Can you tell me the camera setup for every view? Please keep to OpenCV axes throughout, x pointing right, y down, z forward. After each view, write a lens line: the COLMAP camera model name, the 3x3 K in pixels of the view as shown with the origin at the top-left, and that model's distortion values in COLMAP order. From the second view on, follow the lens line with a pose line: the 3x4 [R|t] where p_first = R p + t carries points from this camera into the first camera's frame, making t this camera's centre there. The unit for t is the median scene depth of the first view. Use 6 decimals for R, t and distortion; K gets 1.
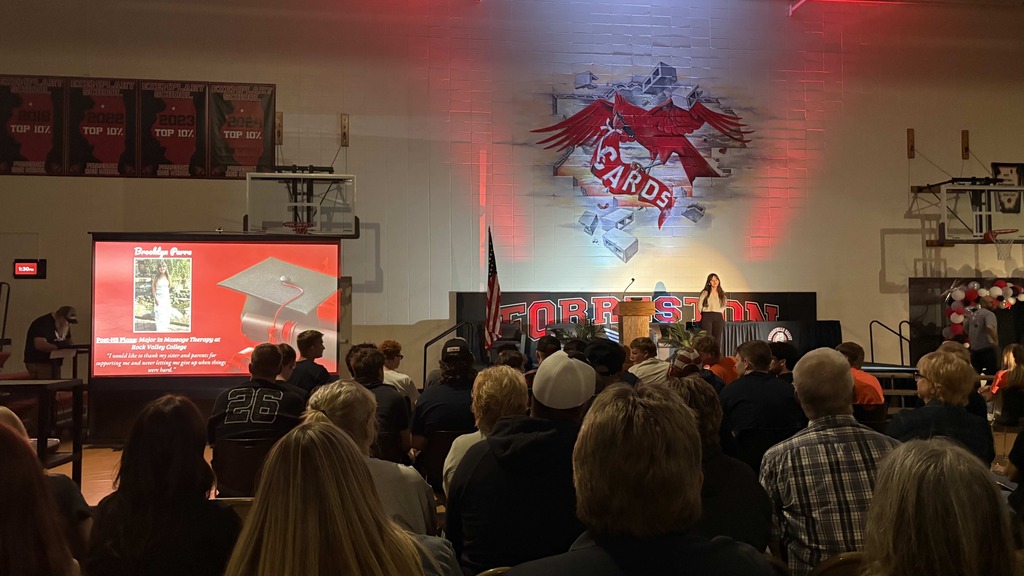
lens RADIAL K [[774.7, 0, 509.6], [0, 774.7, 304.3], [0, 0, 1]] dist [0.051134, -0.060298]
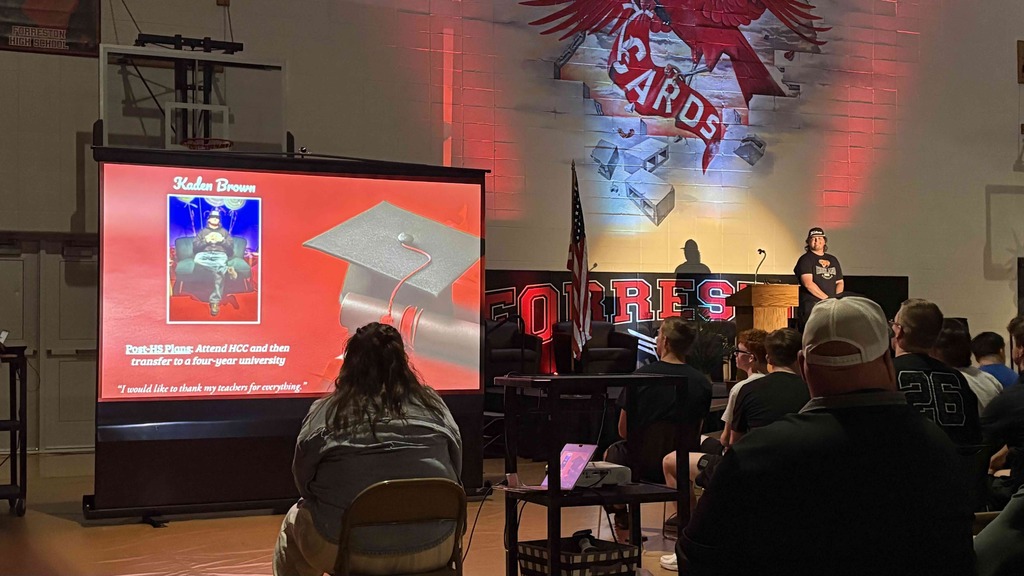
lens RADIAL K [[1415.4, 0, 513.7], [0, 1415.4, 334.1], [0, 0, 1]] dist [0.061629, -0.035380]
pose [[0.944898, 0.000698, 0.327363, -0.334824], [-0.007889, 0.999756, 0.020638, 0.011458], [-0.327269, -0.022083, 0.944673, -0.045630]]
